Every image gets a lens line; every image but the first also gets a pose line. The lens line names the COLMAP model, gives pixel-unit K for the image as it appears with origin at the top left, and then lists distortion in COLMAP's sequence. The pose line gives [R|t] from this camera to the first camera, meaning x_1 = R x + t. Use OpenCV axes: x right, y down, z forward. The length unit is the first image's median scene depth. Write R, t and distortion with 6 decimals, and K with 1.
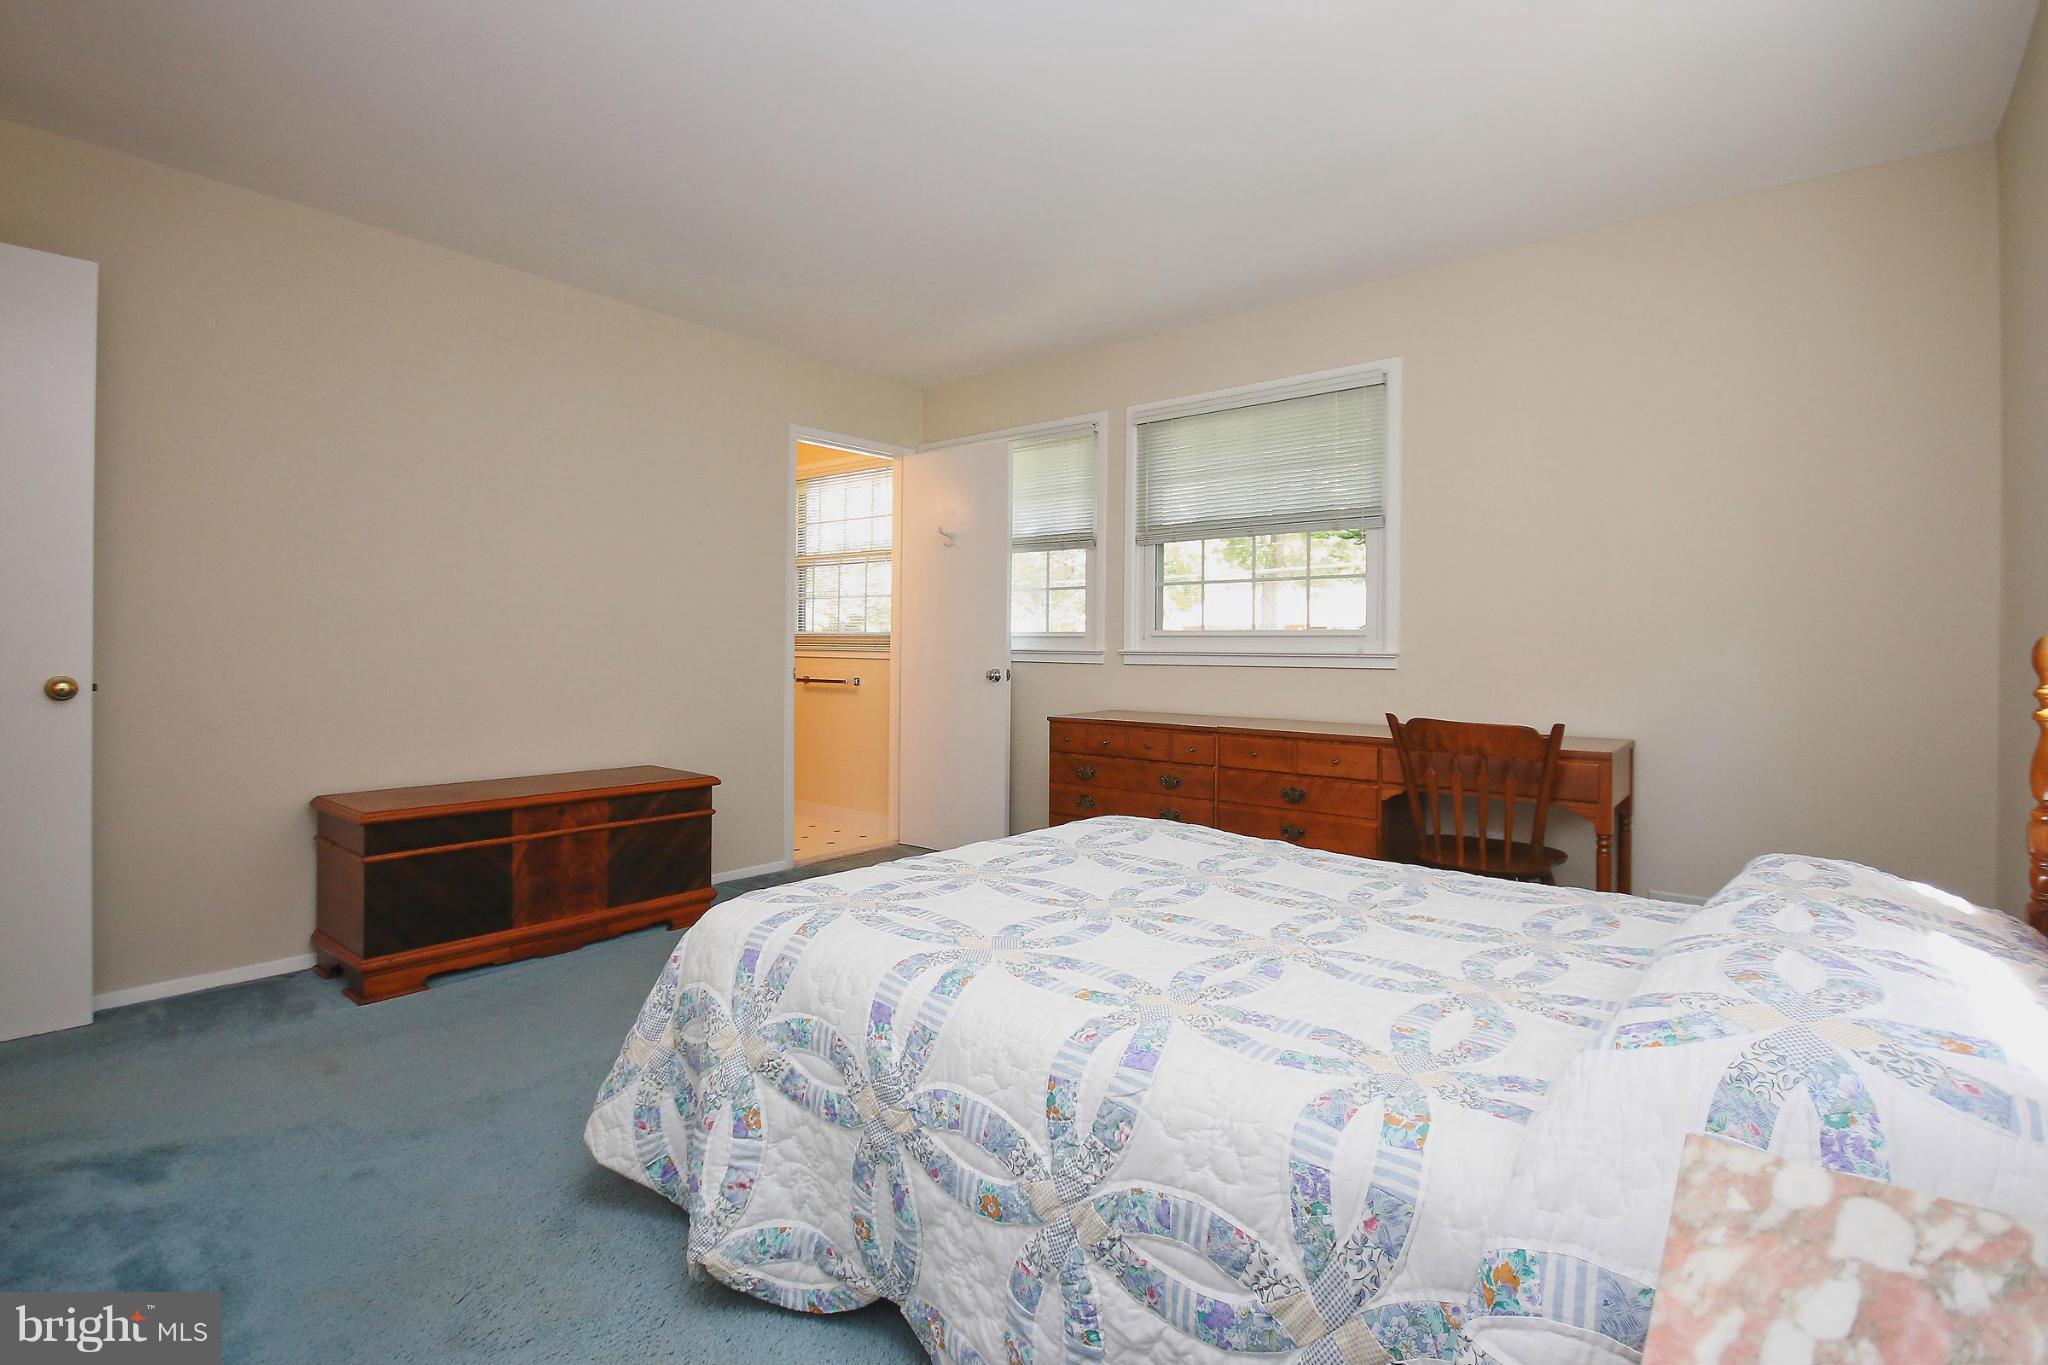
lens RADIAL K [[980.0, 0, 1048.3], [0, 980.0, 656.8], [0, 0, 1]] dist [-0.000477, -0.000237]
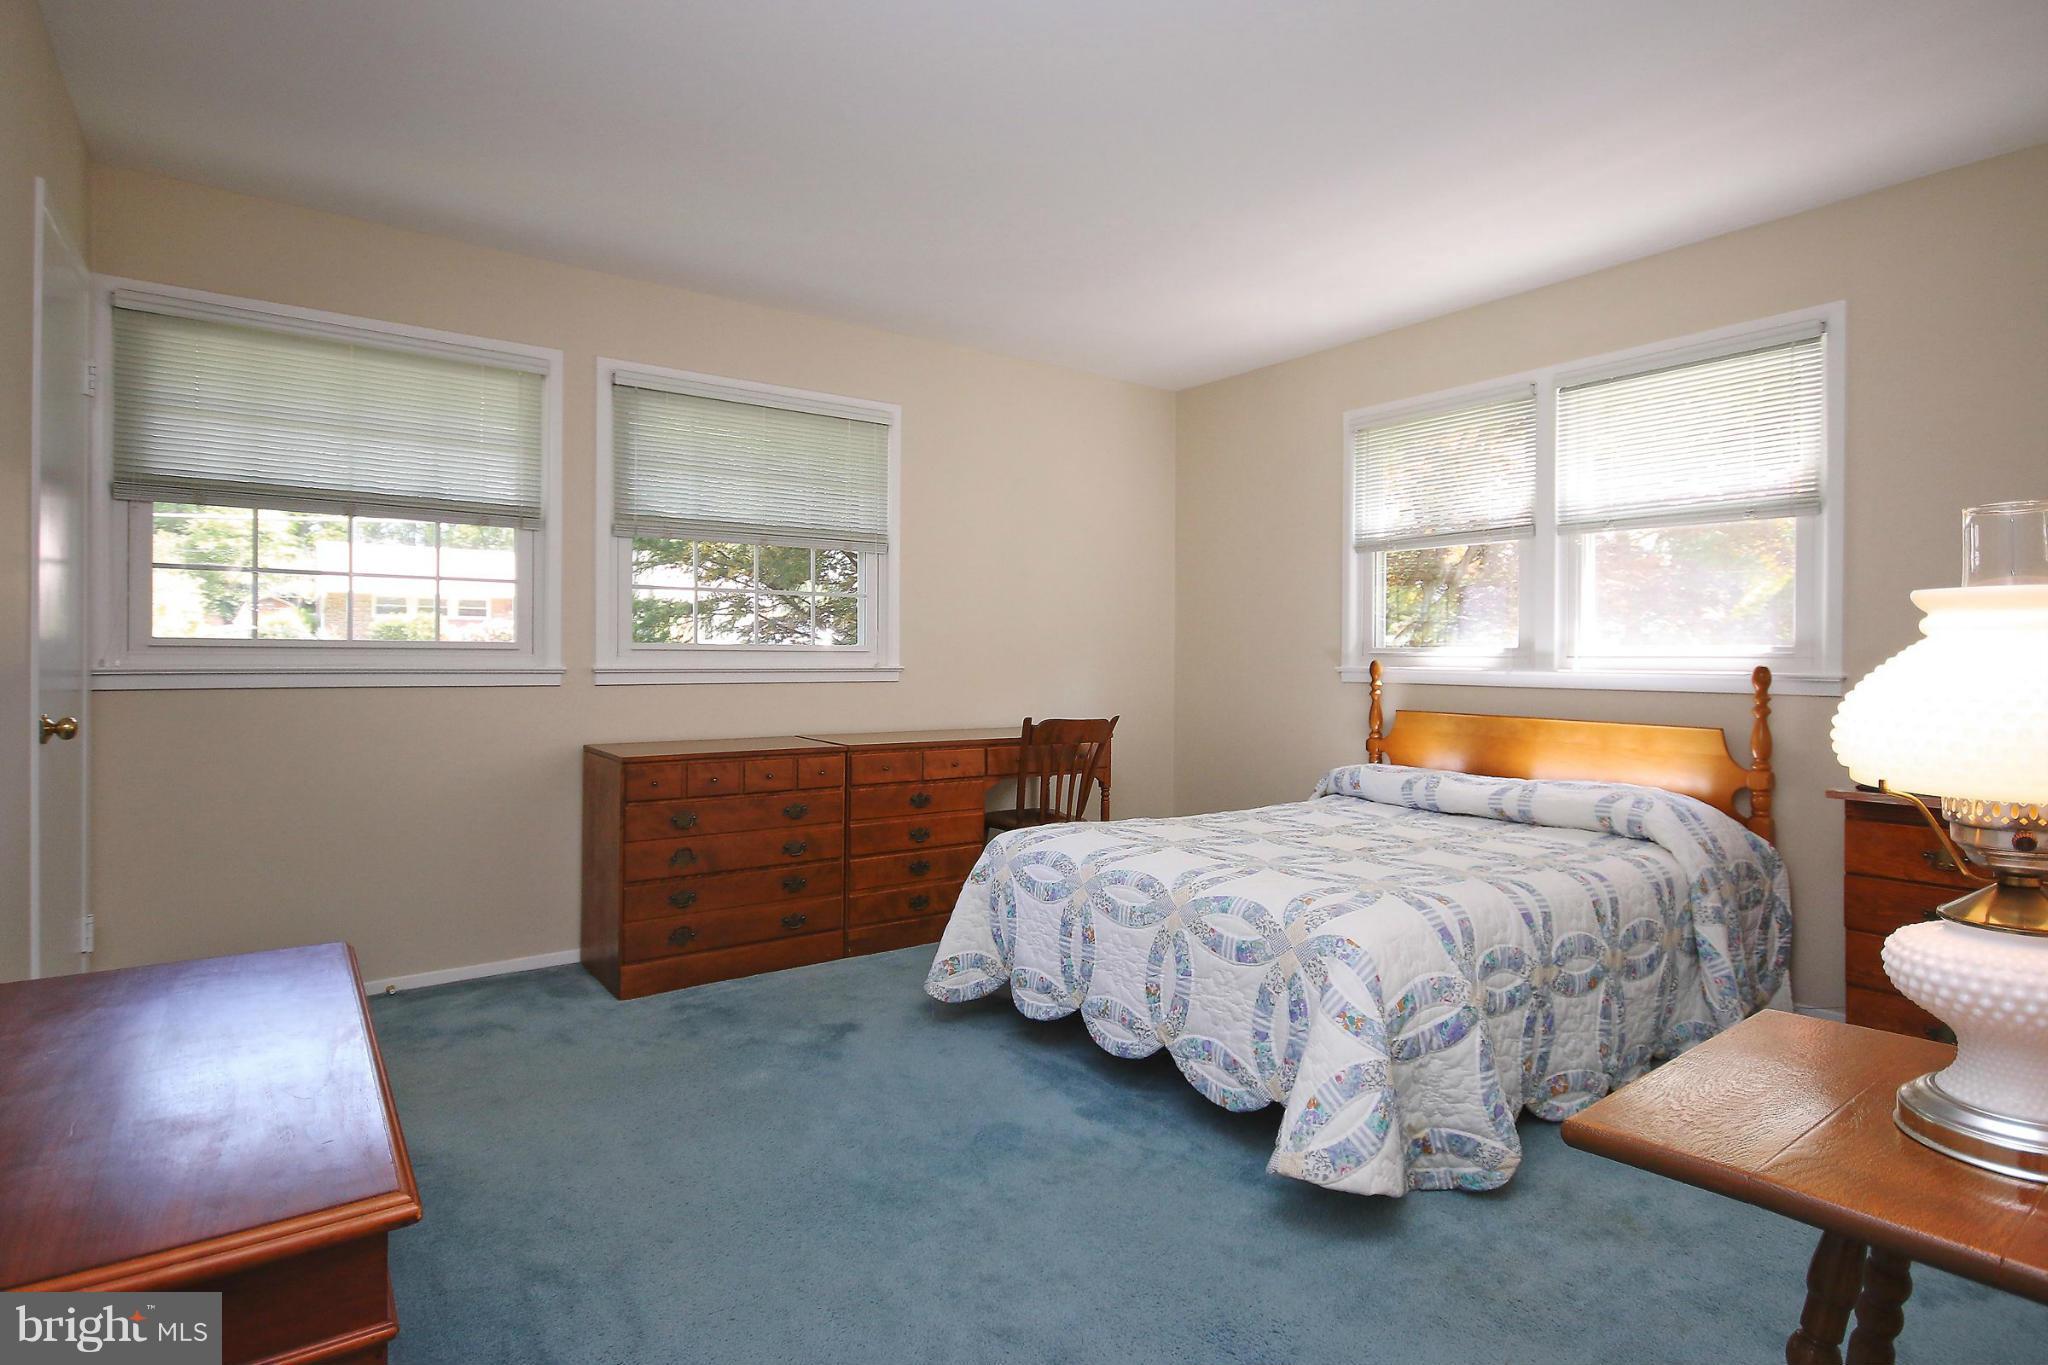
lens RADIAL K [[1023.3, 0, 1036.7], [0, 1023.3, 677.6], [0, 0, 1]] dist [-0.000517, -0.000001]
pose [[0.253364, -0.009819, 0.967321, -0.631599], [0.008677, 0.999931, 0.007877, -0.001916], [-0.967332, 0.006397, 0.253432, 0.459385]]
